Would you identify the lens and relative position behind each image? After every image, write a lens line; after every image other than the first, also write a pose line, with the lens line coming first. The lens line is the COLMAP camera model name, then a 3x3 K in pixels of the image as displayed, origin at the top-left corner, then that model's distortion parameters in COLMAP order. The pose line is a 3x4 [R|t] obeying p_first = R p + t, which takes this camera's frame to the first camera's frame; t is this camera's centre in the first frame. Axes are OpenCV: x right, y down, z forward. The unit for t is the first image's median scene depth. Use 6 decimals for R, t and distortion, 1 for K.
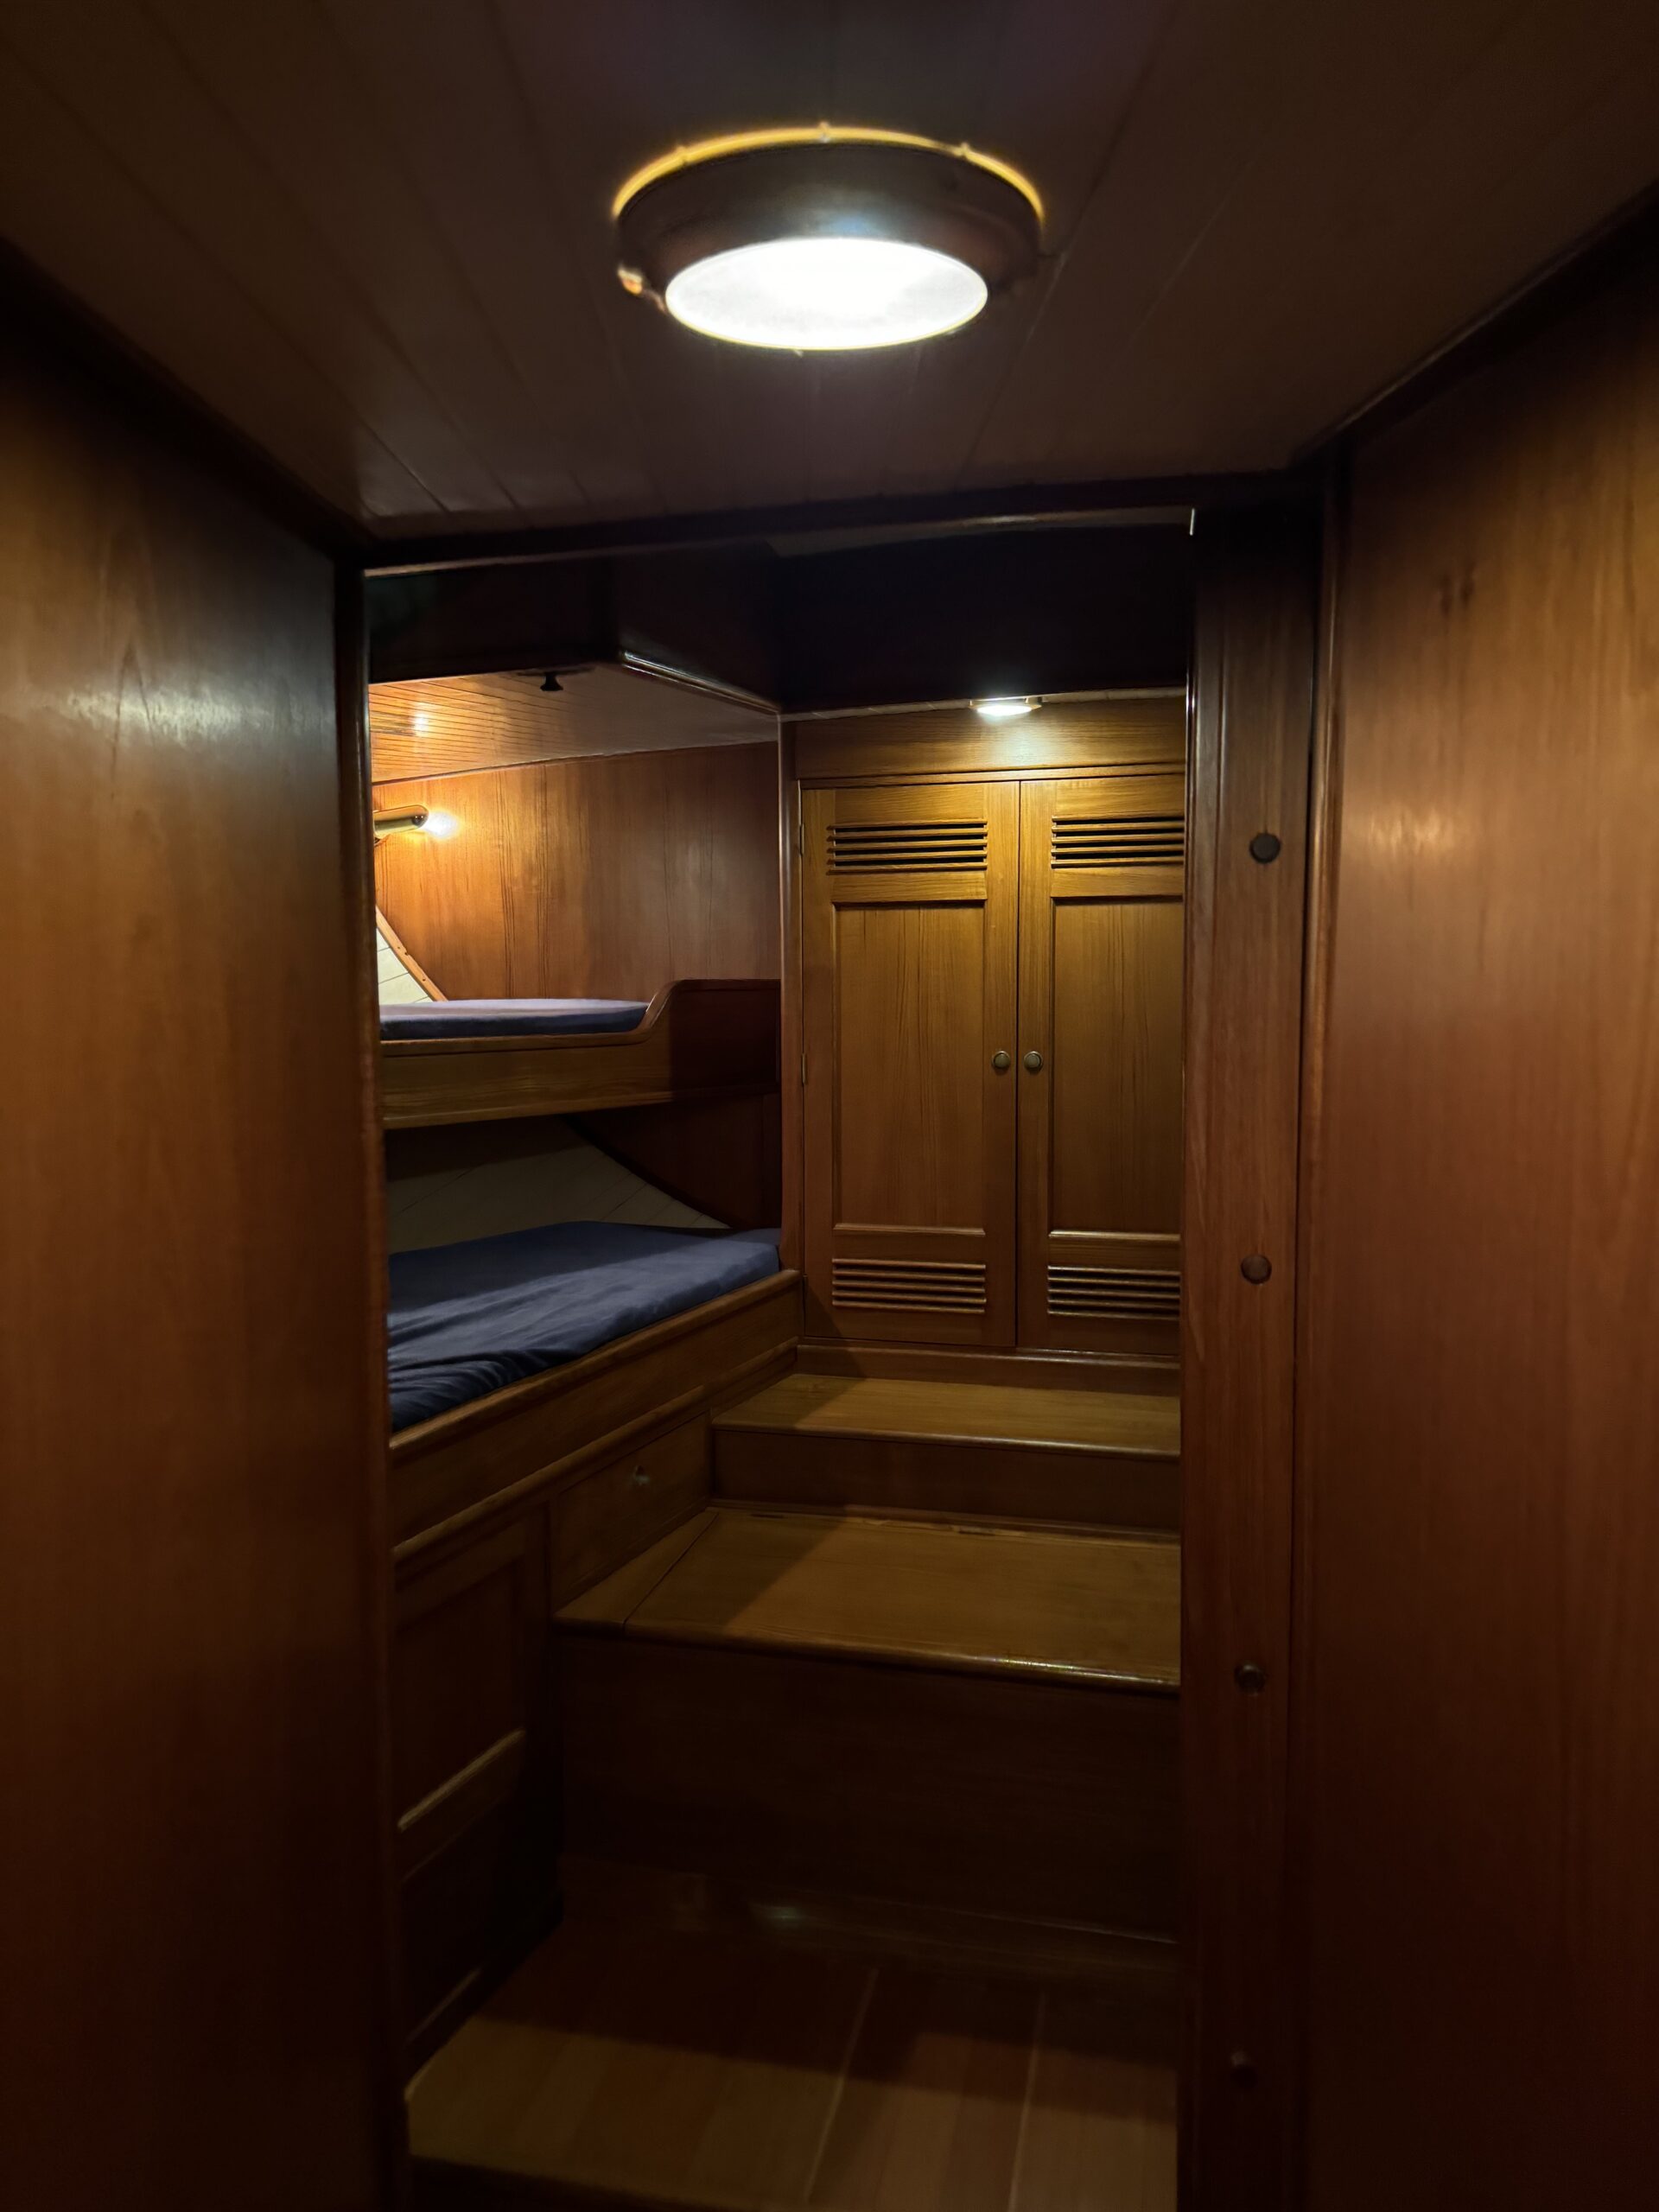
lens RADIAL K [[1502.6, 0, 818.0], [0, 1502.6, 1103.9], [0, 0, 1]] dist [0.087469, -0.110789]
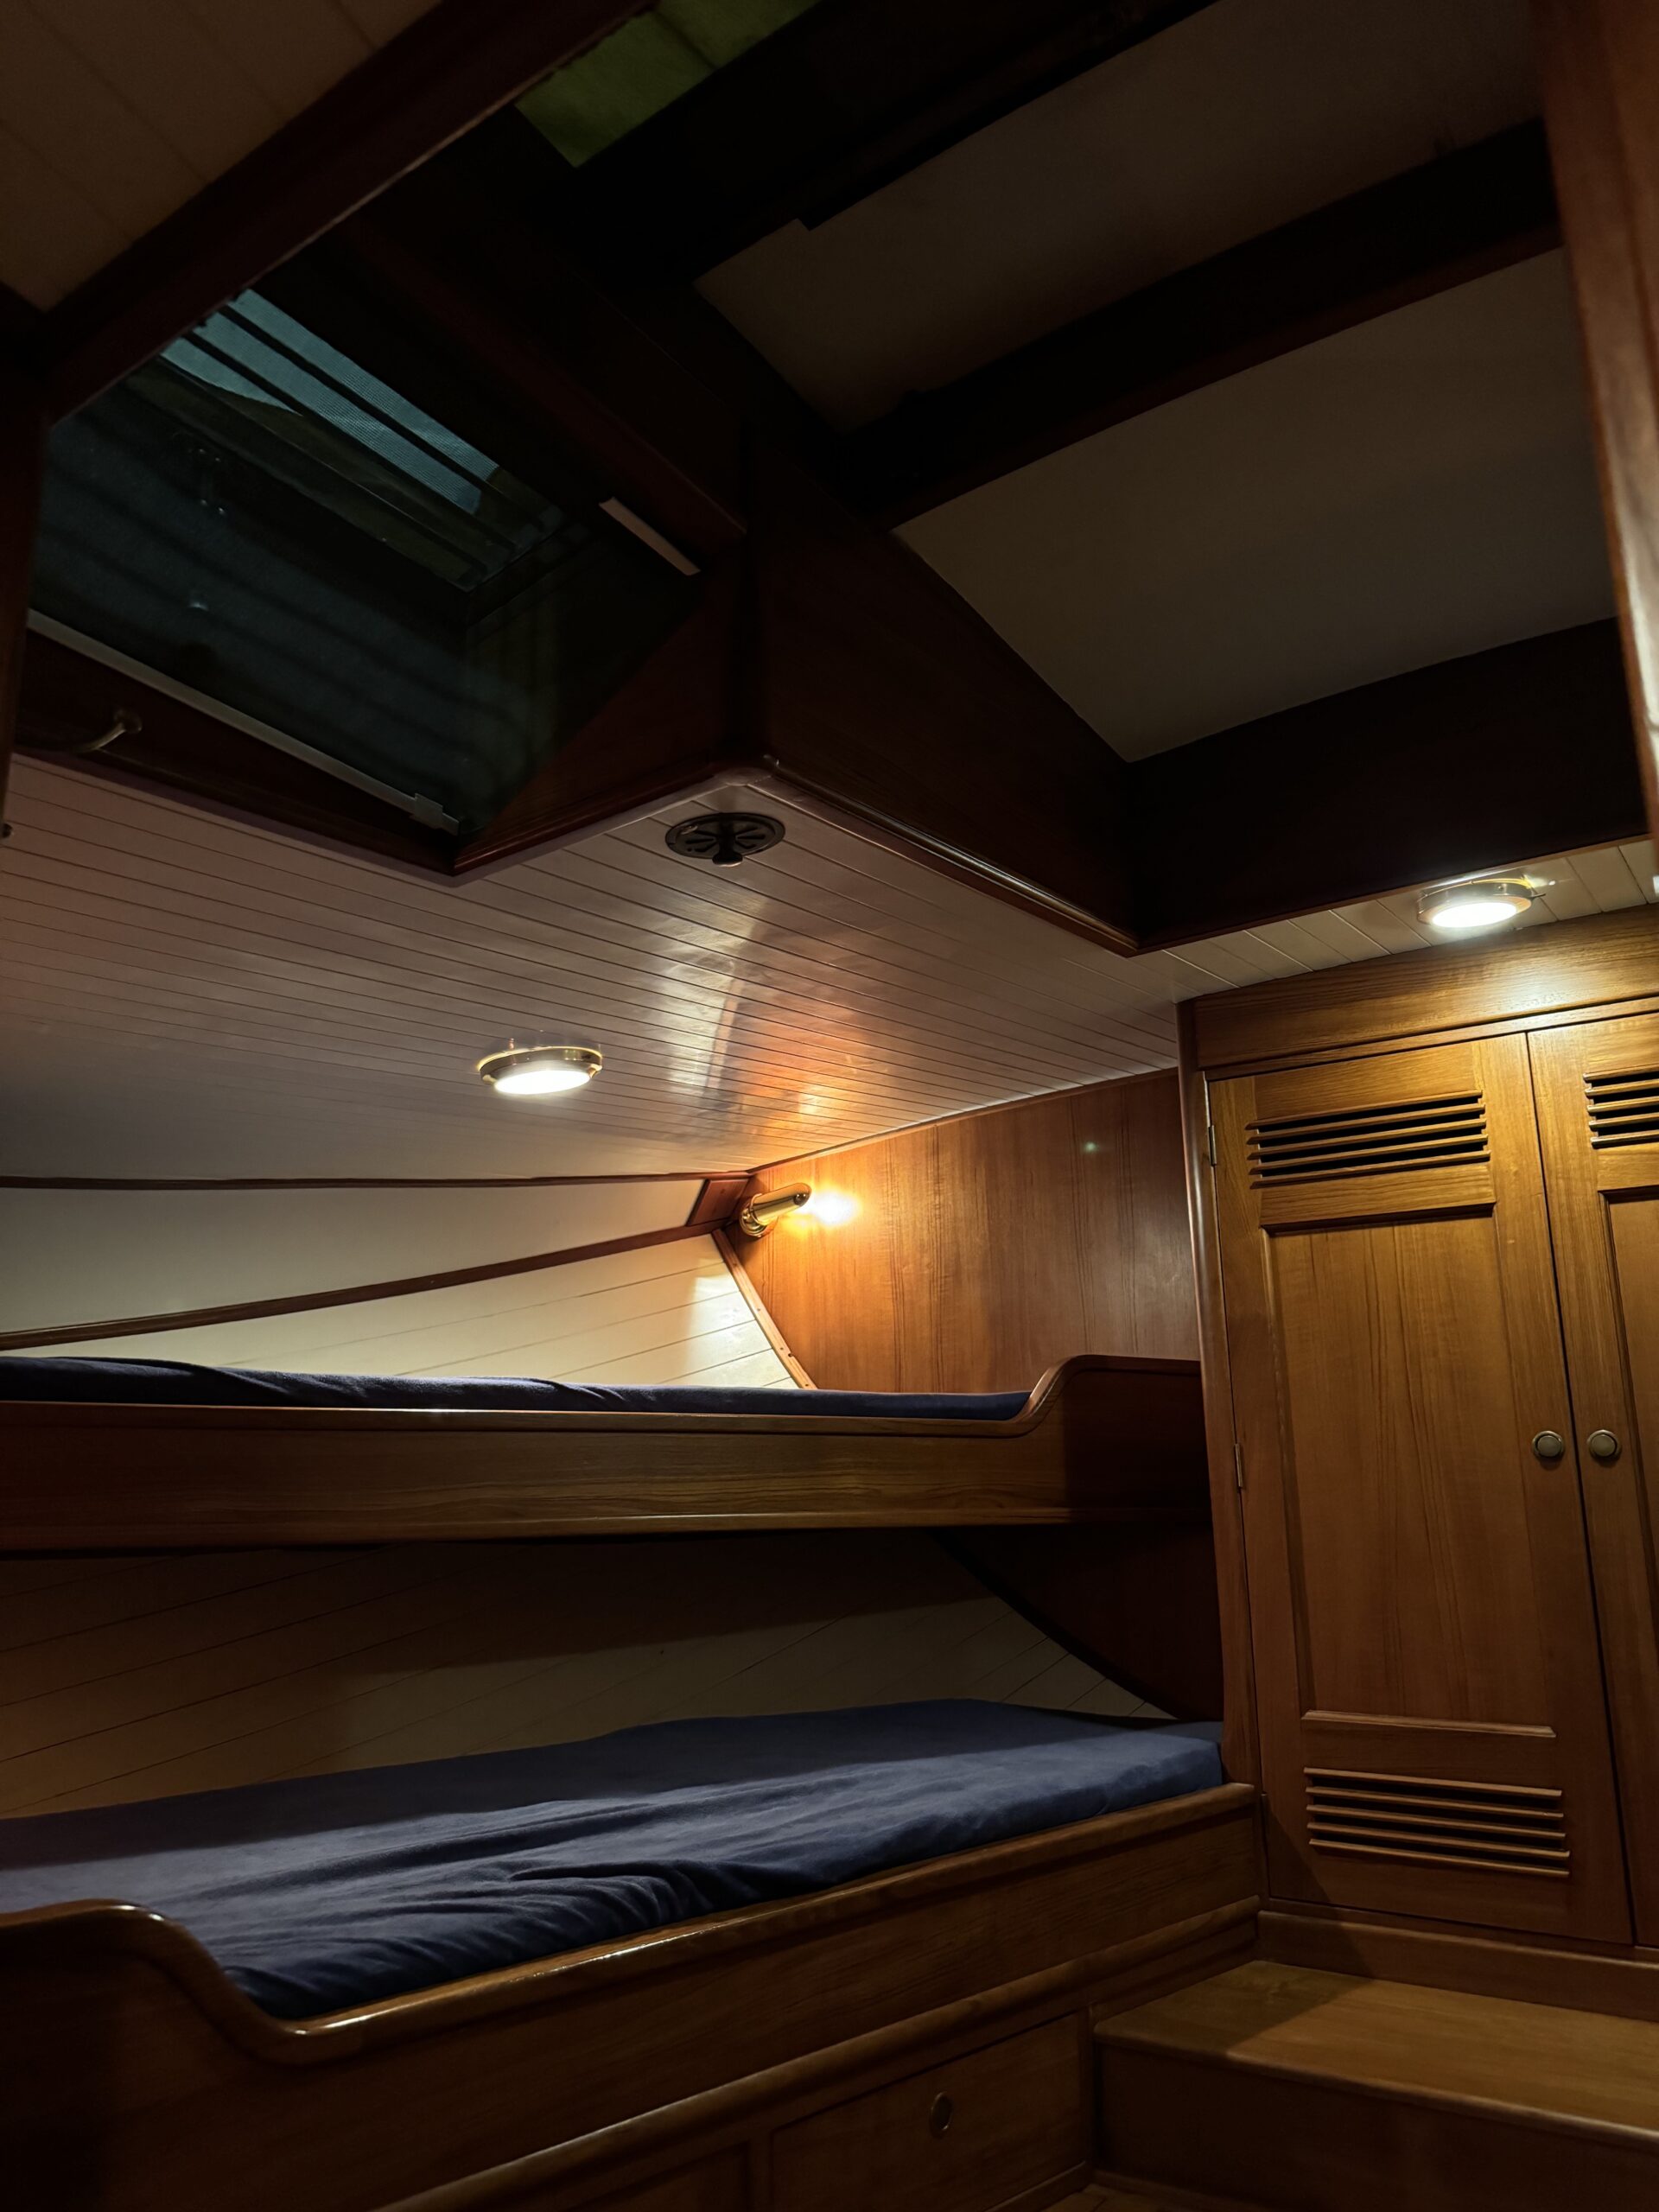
lens RADIAL K [[1502.6, 0, 817.1], [0, 1502.6, 1117.0], [0, 0, 1]] dist [0.057387, -0.106742]
pose [[0.928648, -0.090920, -0.359647, 0.076360], [-0.027148, 0.950243, -0.310323, 0.045878], [0.369967, 0.297945, 0.879974, 0.274437]]
